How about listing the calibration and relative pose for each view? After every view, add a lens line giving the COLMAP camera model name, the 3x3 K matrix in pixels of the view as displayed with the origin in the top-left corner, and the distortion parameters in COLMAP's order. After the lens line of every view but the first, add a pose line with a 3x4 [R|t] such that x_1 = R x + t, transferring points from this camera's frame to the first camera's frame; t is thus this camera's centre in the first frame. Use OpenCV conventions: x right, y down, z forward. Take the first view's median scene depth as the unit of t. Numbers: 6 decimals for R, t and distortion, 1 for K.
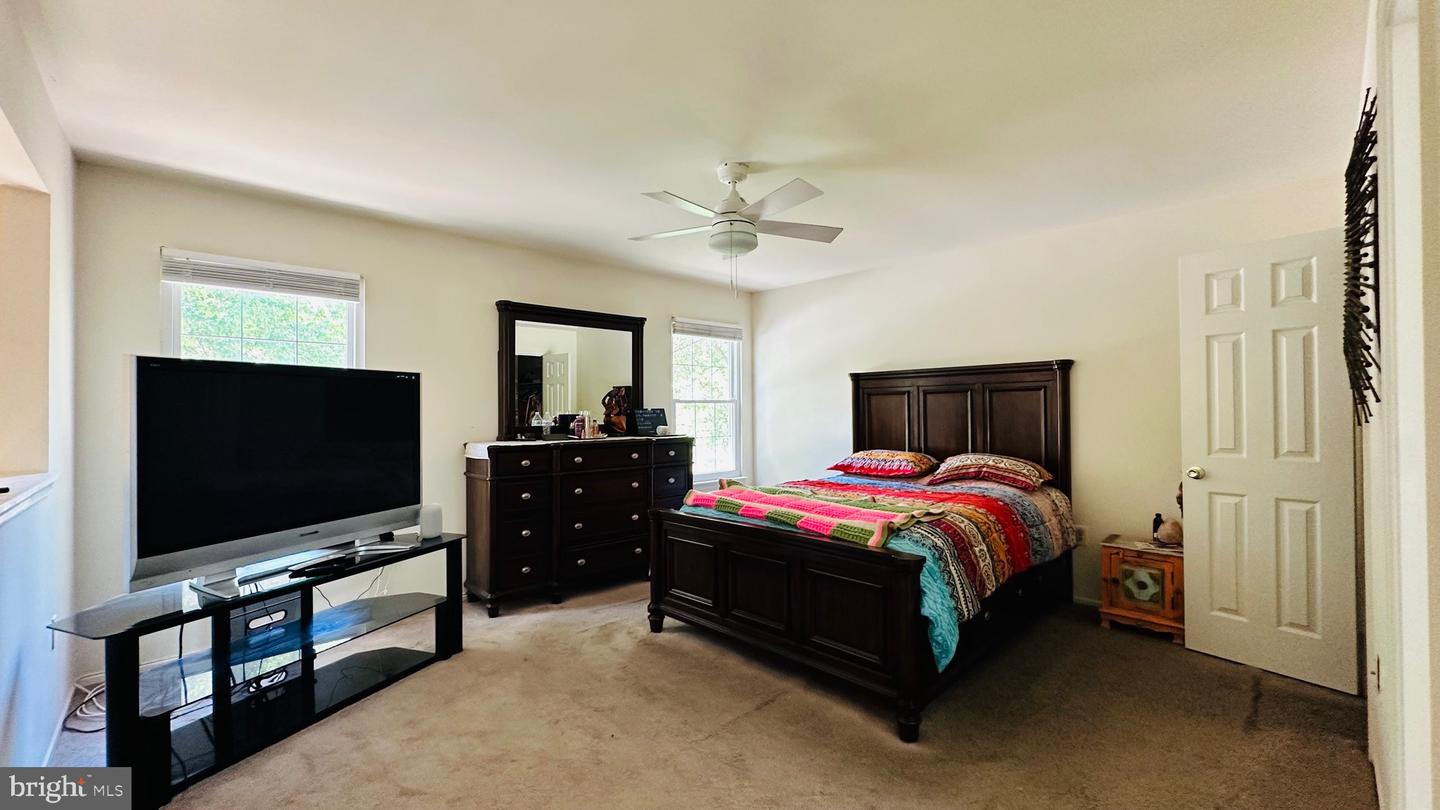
lens RADIAL K [[570.1, 0, 725.2], [0, 570.1, 405.0], [0, 0, 1]] dist [-0.003840, -0.000414]
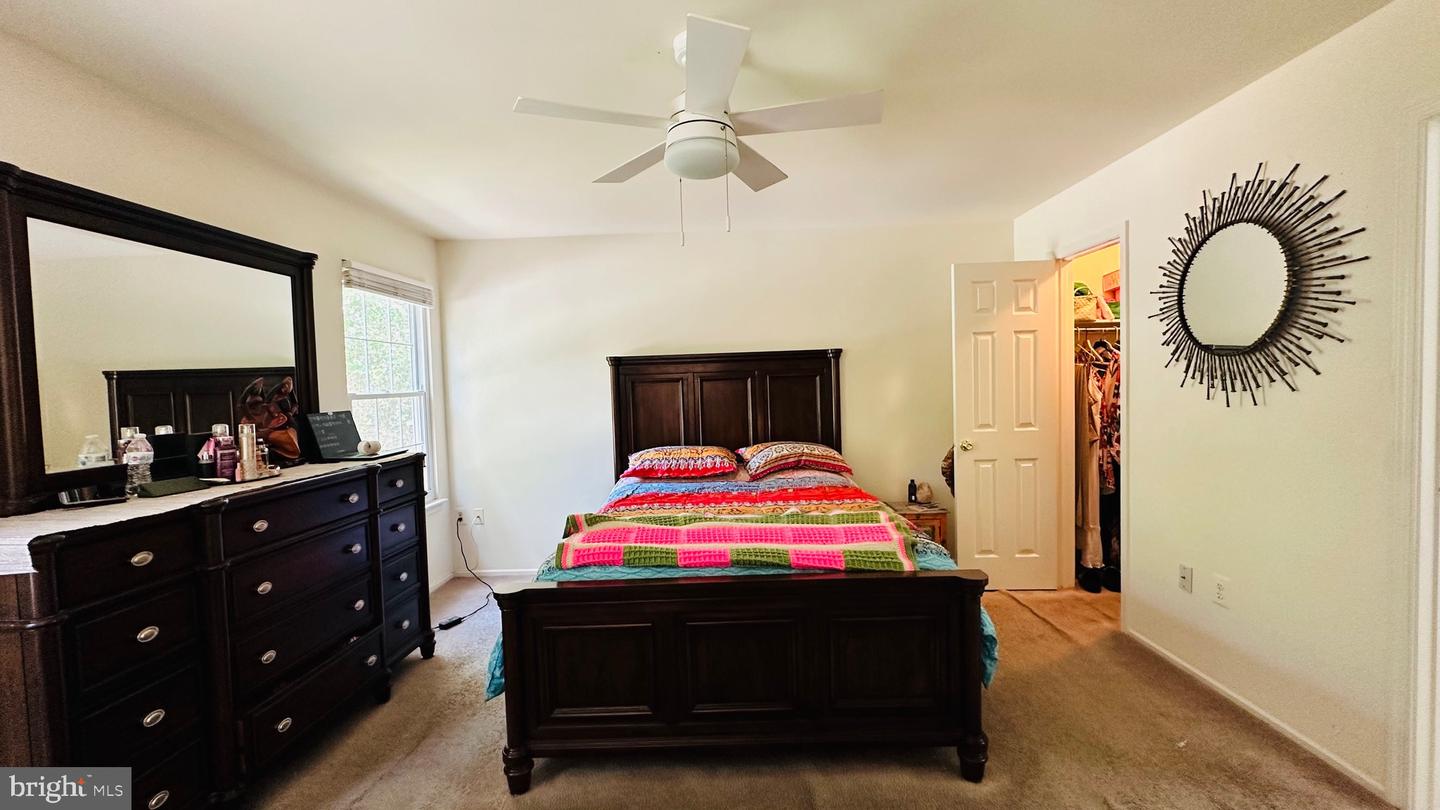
lens RADIAL K [[570.1, 0, 722.6], [0, 570.1, 406.5], [0, 0, 1]] dist [-0.003840, -0.000414]
pose [[0.710937, -0.045040, 0.701812, -0.283352], [0.018994, 0.998813, 0.044859, -0.020092], [-0.703000, -0.018562, 0.710948, 0.332095]]
